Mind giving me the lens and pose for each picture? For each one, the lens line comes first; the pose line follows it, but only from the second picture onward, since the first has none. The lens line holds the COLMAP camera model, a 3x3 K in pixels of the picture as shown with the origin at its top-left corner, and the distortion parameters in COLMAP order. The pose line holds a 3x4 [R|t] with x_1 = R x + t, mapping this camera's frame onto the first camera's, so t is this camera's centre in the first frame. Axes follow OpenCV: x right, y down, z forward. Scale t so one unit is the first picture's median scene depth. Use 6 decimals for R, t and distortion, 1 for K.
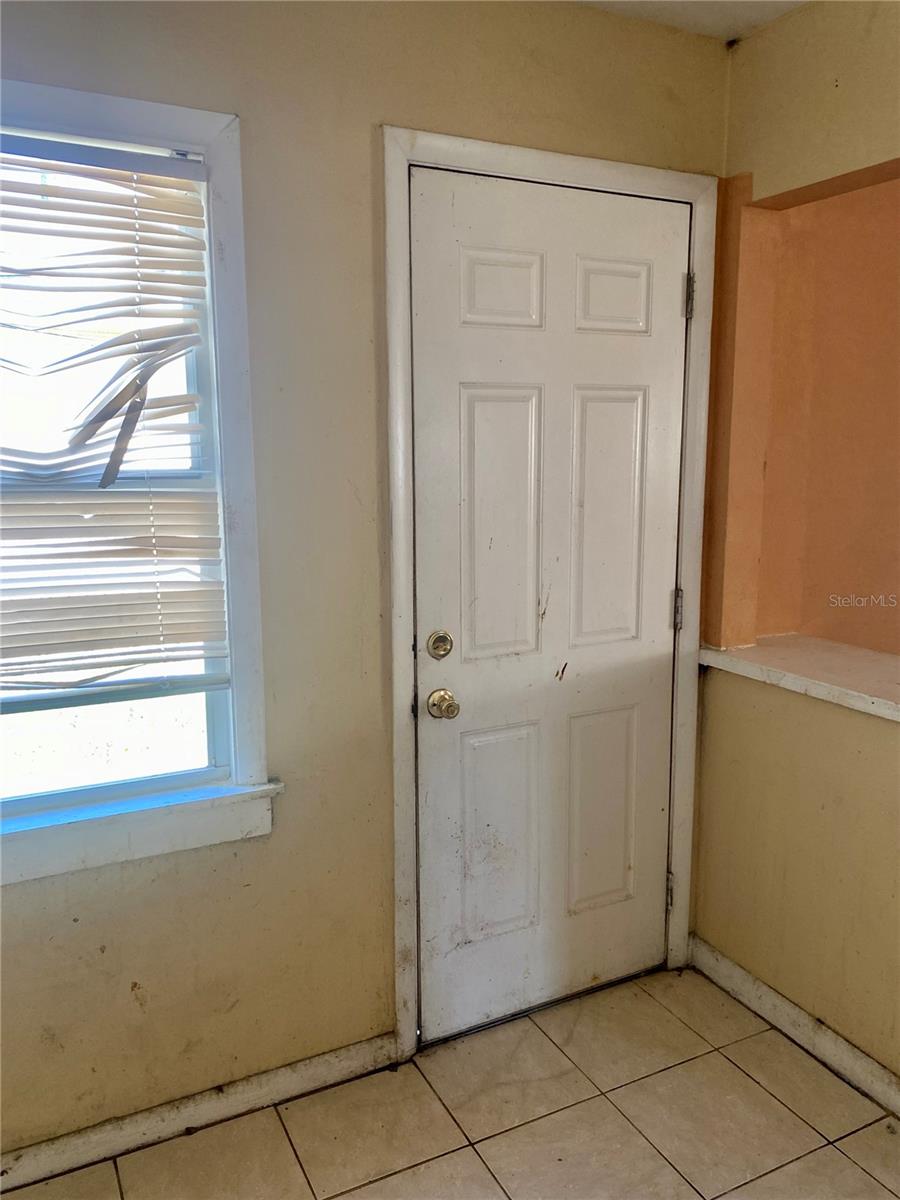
lens RADIAL K [[912.6, 0, 448.5], [0, 912.6, 596.3], [0, 0, 1]] dist [0.043101, -0.044207]
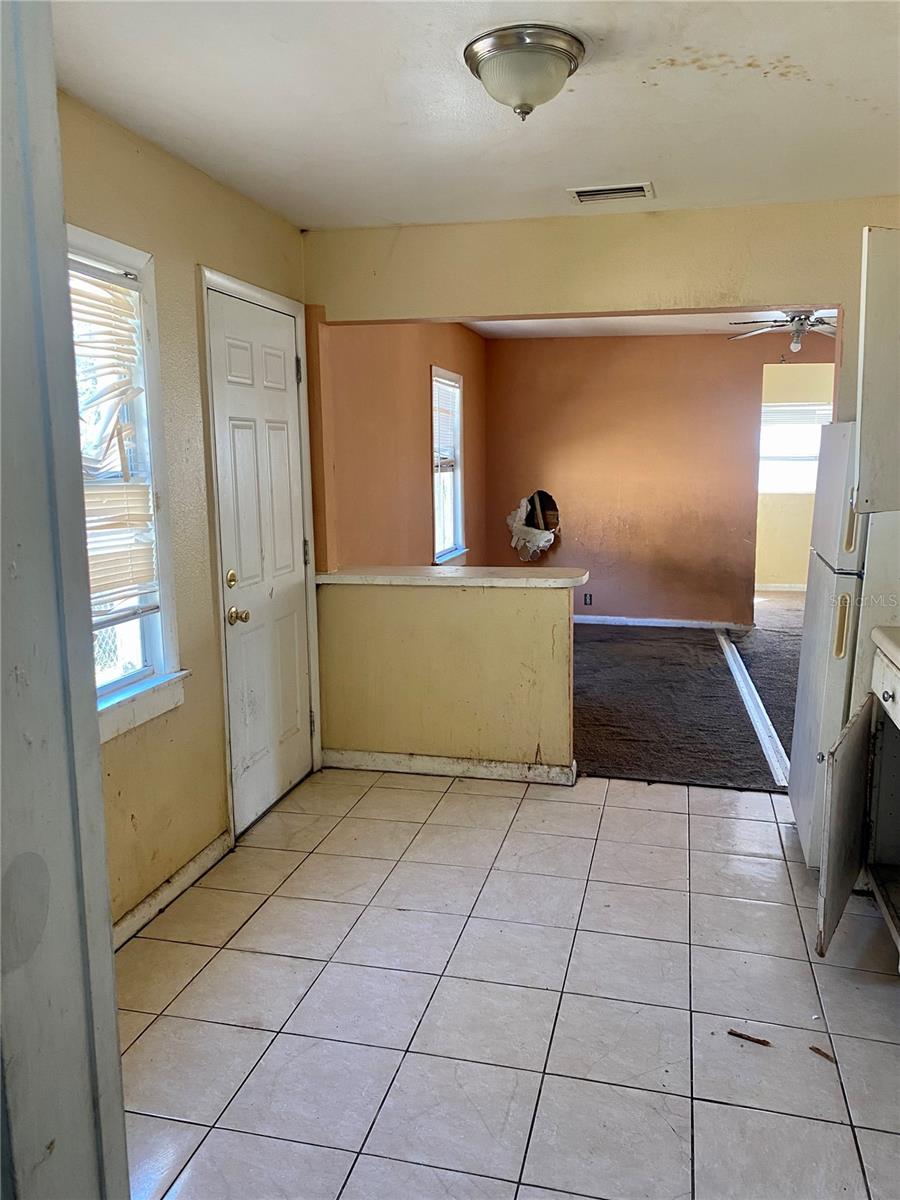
lens RADIAL K [[912.6, 0, 451.3], [0, 912.6, 602.9], [0, 0, 1]] dist [0.043101, -0.044207]
pose [[0.650995, -0.127593, 0.748281, -0.960597], [0.135666, 0.989457, 0.050689, 0.065819], [-0.746860, 0.068519, 0.661442, -0.355082]]
